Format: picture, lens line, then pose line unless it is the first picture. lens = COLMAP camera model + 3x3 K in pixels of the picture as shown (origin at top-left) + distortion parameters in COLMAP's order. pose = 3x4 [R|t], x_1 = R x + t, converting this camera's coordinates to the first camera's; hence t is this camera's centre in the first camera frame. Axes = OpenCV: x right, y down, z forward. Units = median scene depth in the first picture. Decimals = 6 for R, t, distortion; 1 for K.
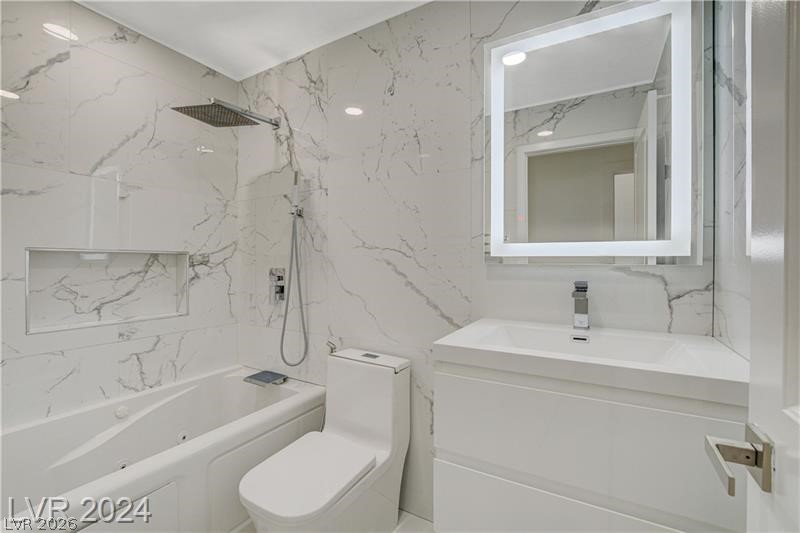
lens RADIAL K [[352.3, 0, 397.7], [0, 352.3, 265.0], [0, 0, 1]] dist [-0.031579, 0.008021]
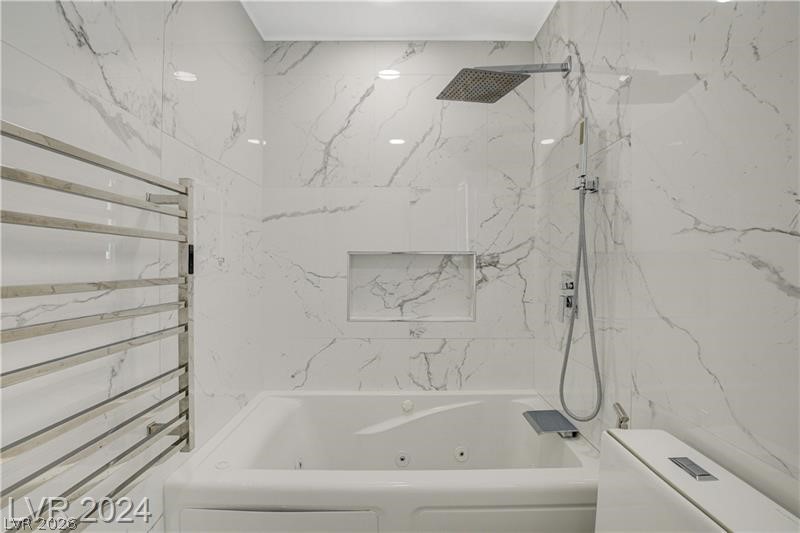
lens RADIAL K [[352.3, 0, 397.7], [0, 352.3, 265.0], [0, 0, 1]] dist [-0.031579, 0.008021]
pose [[0.505327, 0.000498, -0.862928, 0.095321], [-0.004039, 0.999990, -0.001788, -0.001029], [0.862918, 0.004389, 0.505324, 0.379915]]
